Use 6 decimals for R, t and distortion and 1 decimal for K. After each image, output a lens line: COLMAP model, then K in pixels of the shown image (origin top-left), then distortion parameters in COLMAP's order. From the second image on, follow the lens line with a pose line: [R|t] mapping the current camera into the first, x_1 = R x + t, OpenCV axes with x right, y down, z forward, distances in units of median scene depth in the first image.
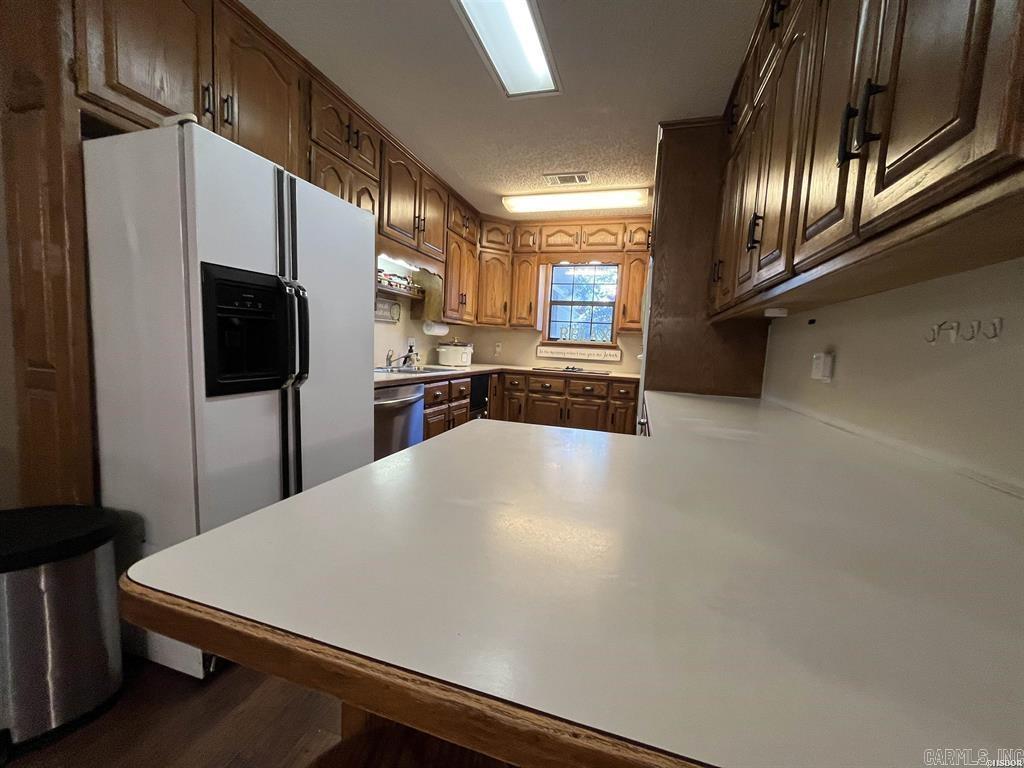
lens RADIAL K [[411.9, 0, 509.0], [0, 411.9, 386.7], [0, 0, 1]] dist [0.000870, -0.000103]
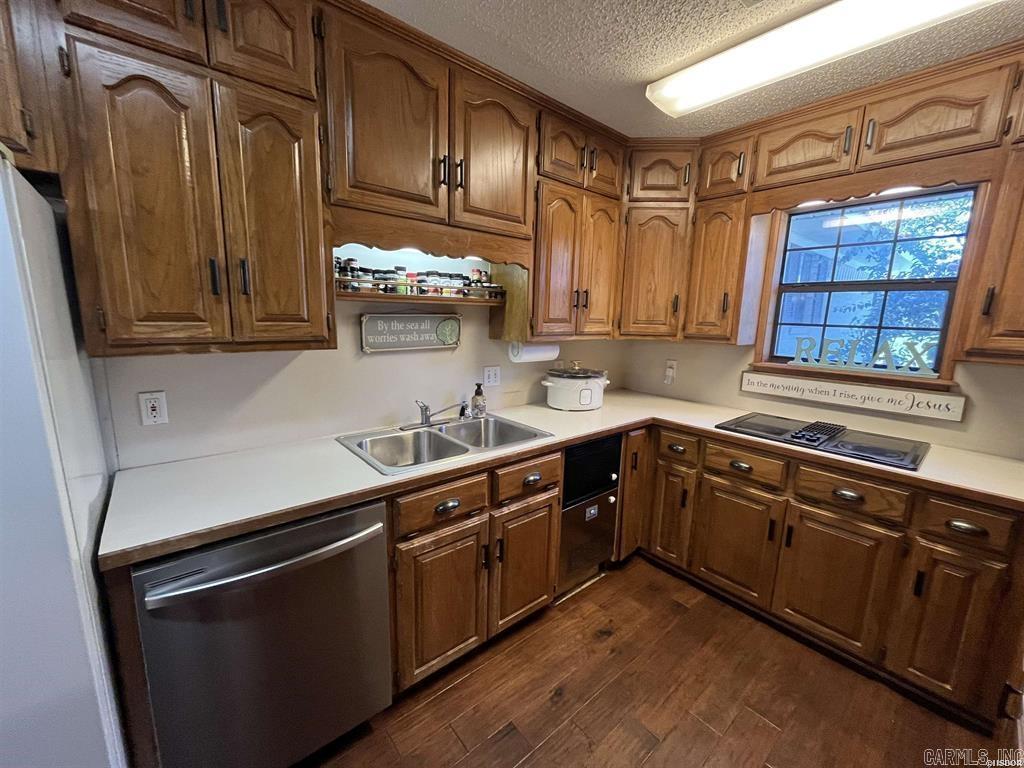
lens RADIAL K [[411.9, 0, 509.0], [0, 411.9, 386.7], [0, 0, 1]] dist [0.000870, -0.000103]
pose [[0.845969, 0.060625, -0.529775, 0.108863], [-0.032504, 0.997531, 0.062249, -0.116343], [0.532241, -0.035441, 0.845851, 0.431930]]
